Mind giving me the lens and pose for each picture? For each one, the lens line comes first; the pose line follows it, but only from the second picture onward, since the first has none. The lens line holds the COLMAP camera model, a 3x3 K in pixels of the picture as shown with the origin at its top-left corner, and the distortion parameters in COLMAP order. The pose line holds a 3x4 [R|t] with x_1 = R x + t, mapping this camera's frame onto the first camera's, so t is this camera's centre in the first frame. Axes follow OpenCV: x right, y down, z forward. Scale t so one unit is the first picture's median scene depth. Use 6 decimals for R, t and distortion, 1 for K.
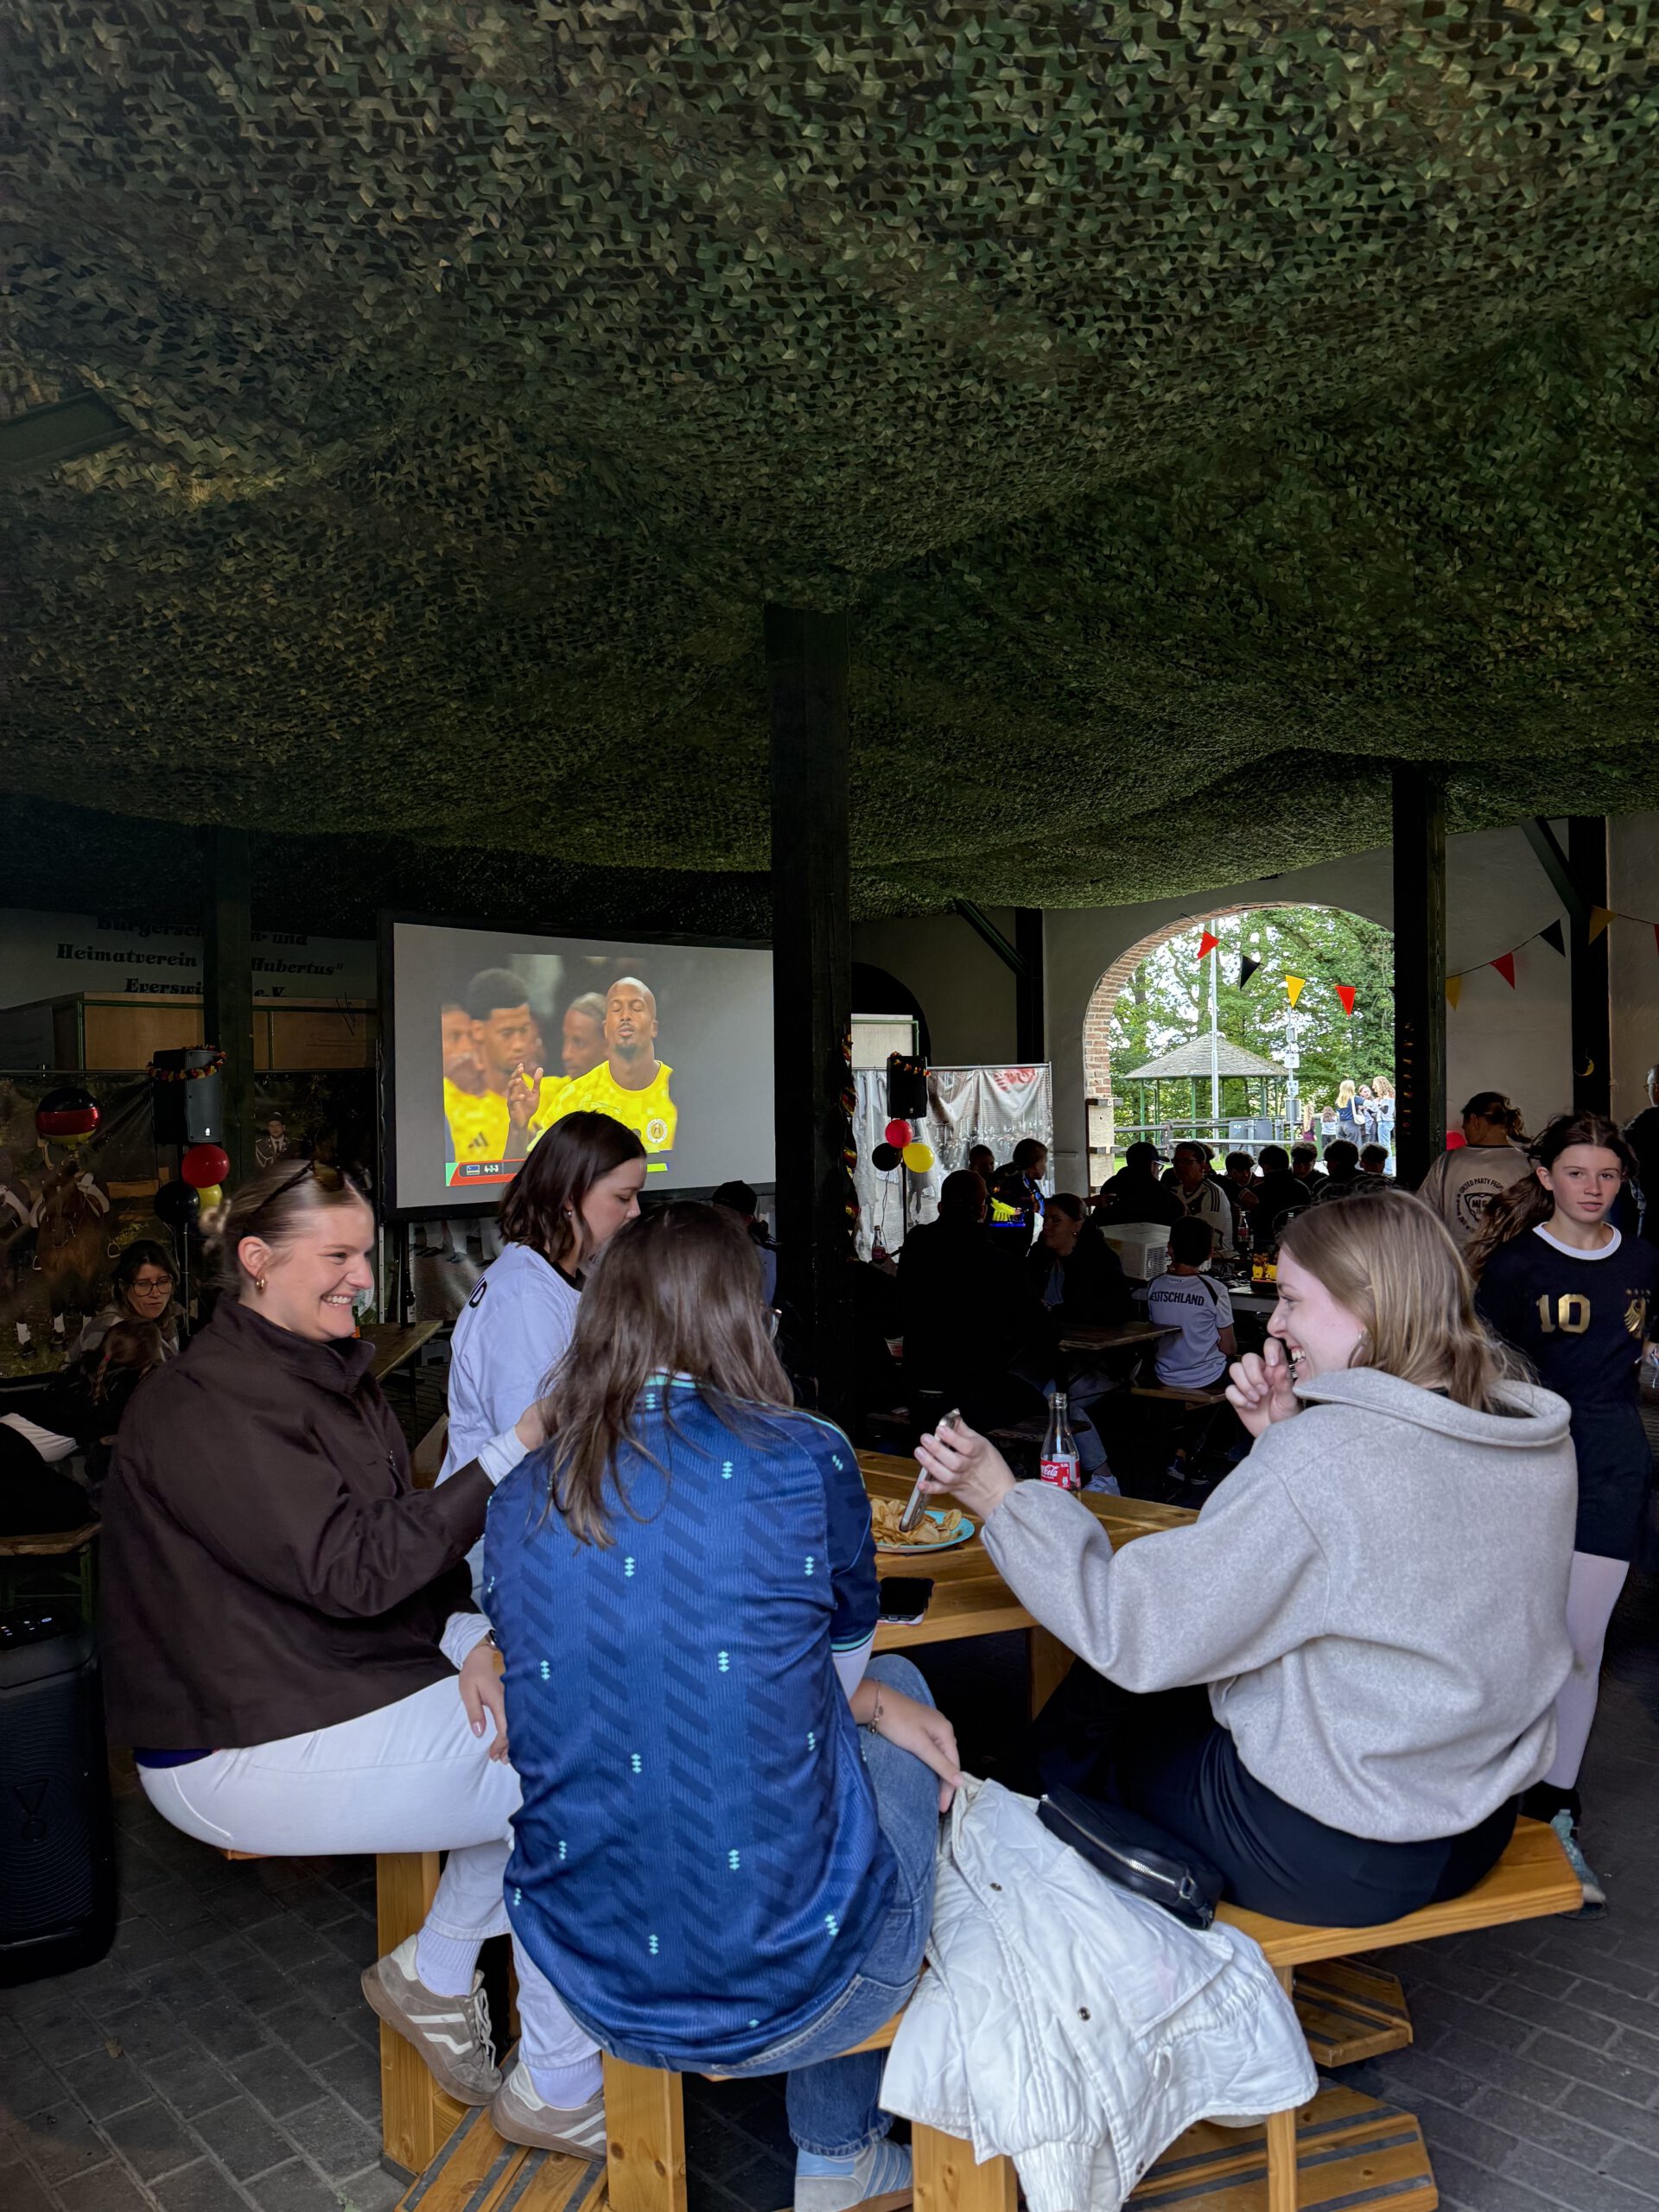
lens RADIAL K [[1512.3, 0, 829.5], [0, 1512.3, 1106.0], [0, 0, 1]] dist [0.053274, -0.001049]
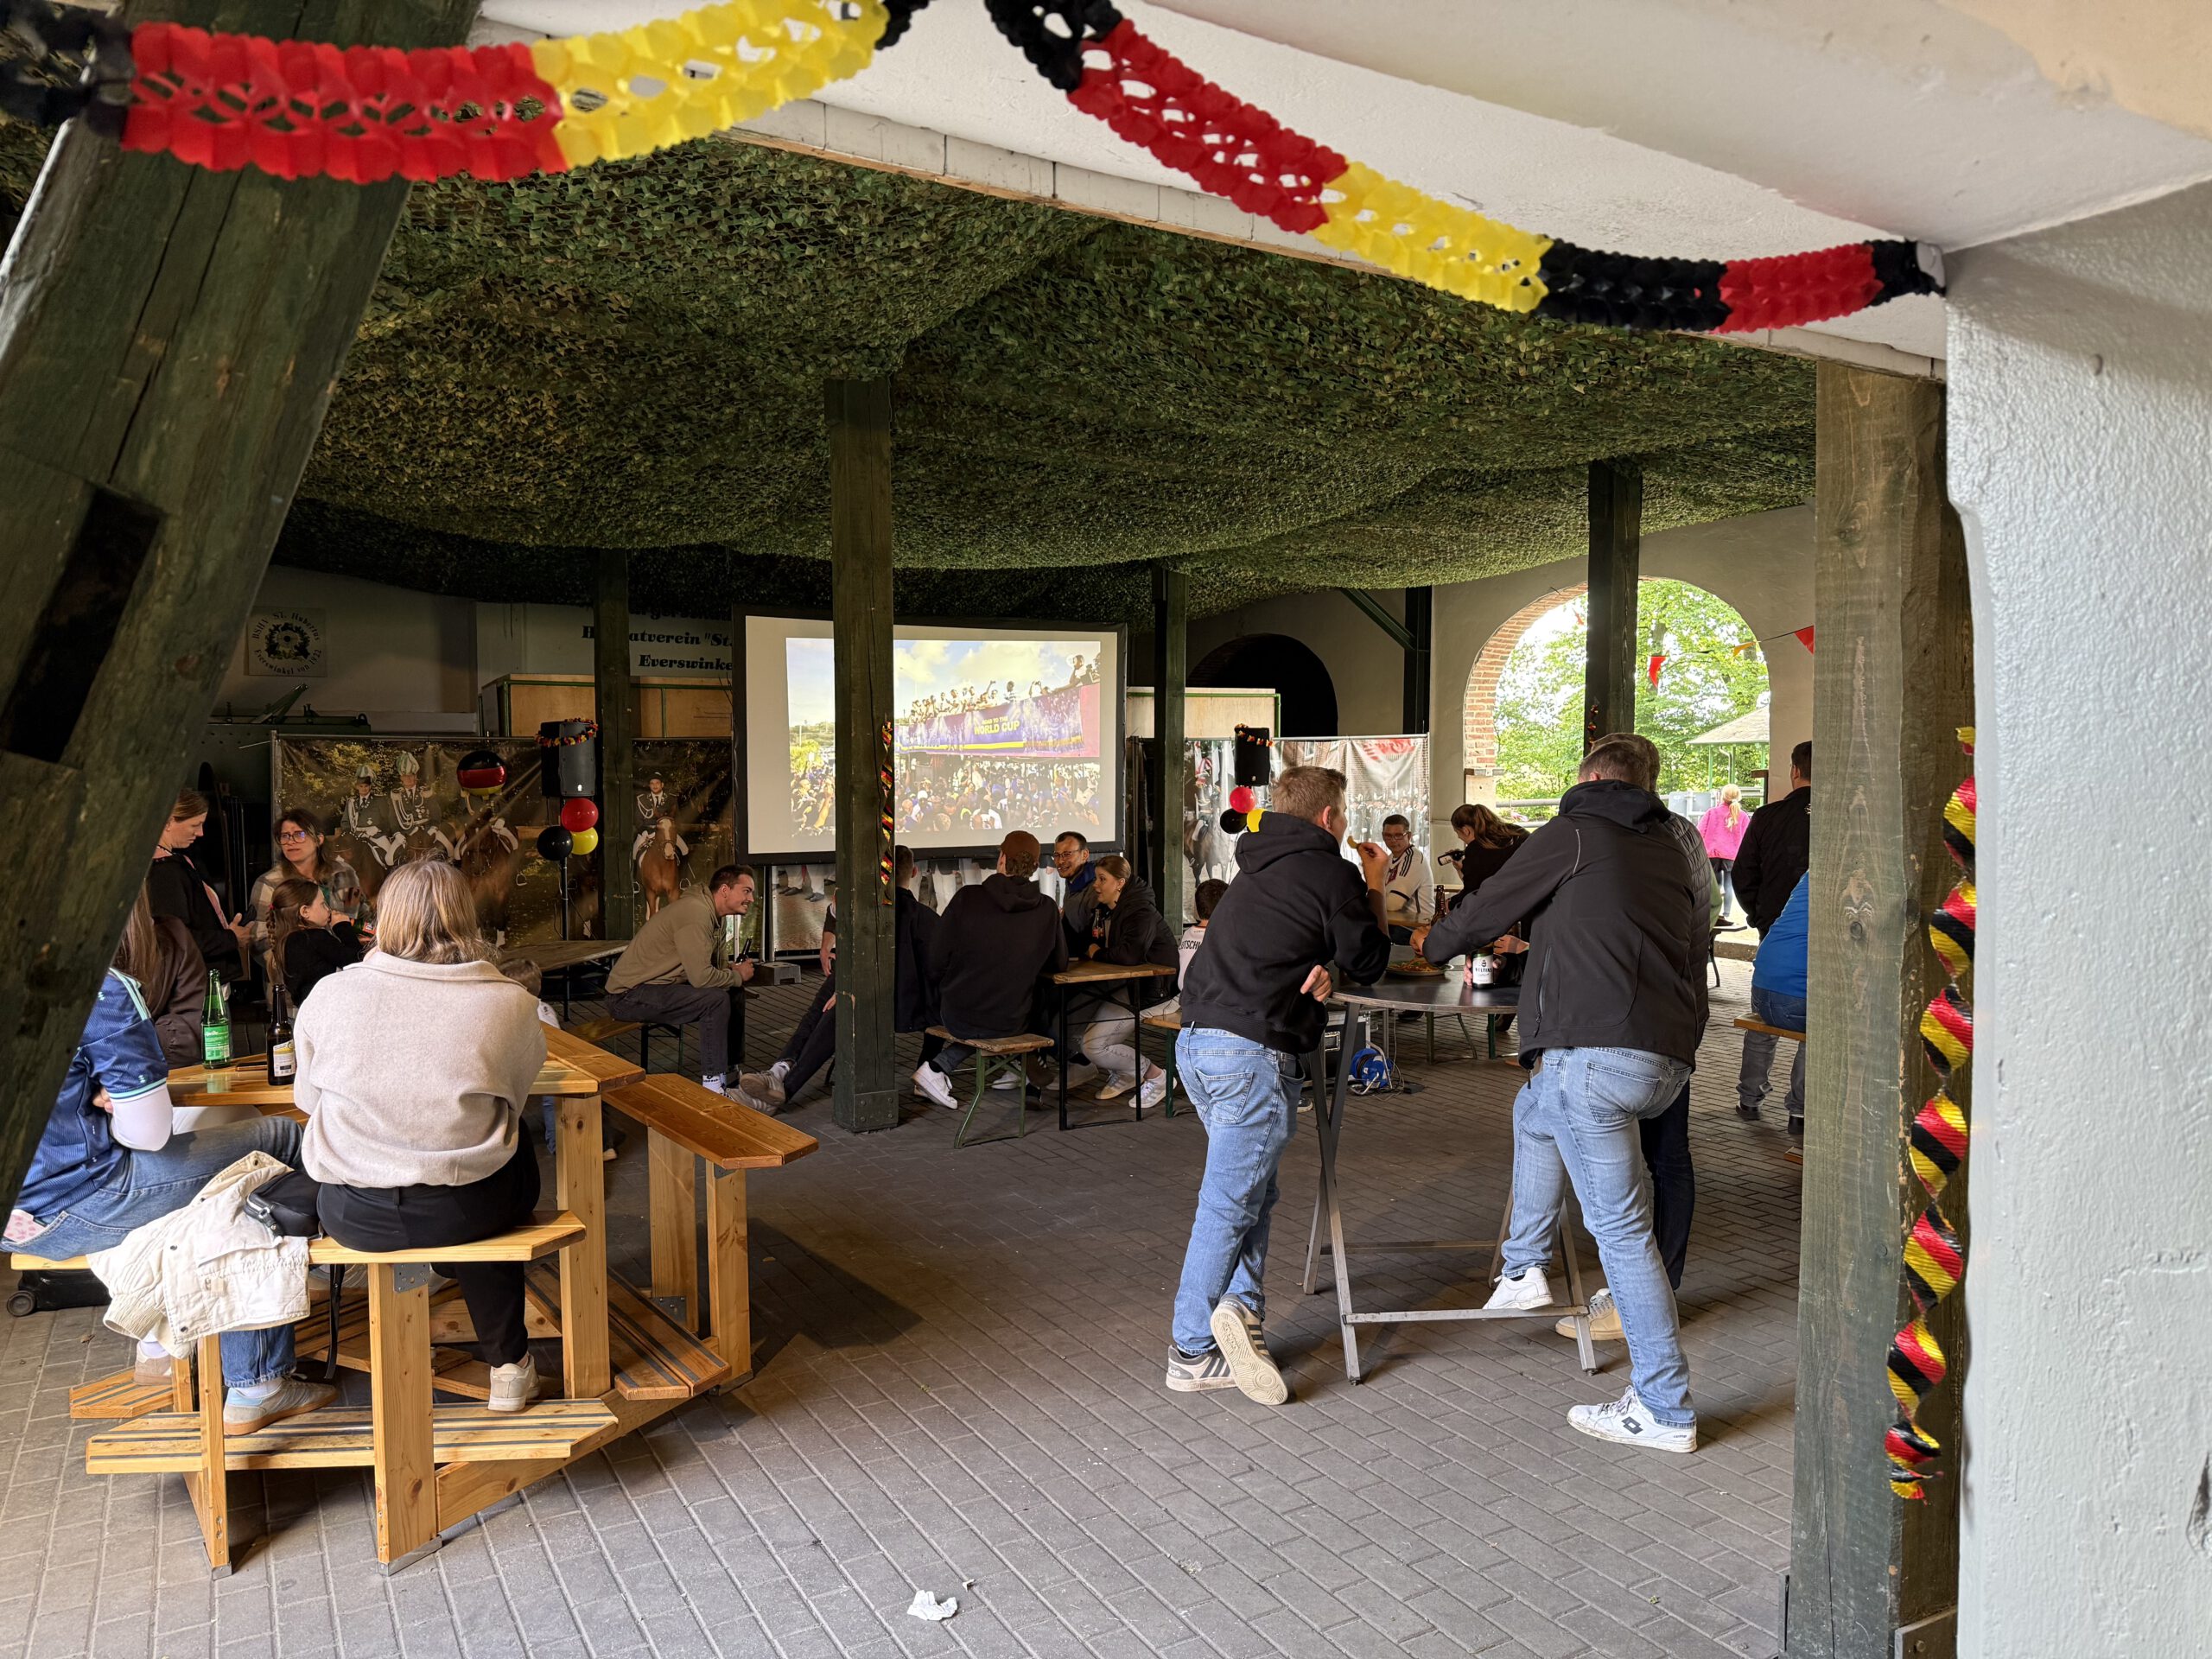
lens RADIAL K [[1512.3, 0, 1106.0], [0, 1512.3, 829.5], [0, 0, 1]] dist [0.053274, -0.001049]
pose [[0.970912, 0.023196, -0.238311, 0.270694], [-0.013201, 0.998968, 0.043451, -0.007642], [0.239073, -0.039041, 0.970216, -0.096244]]
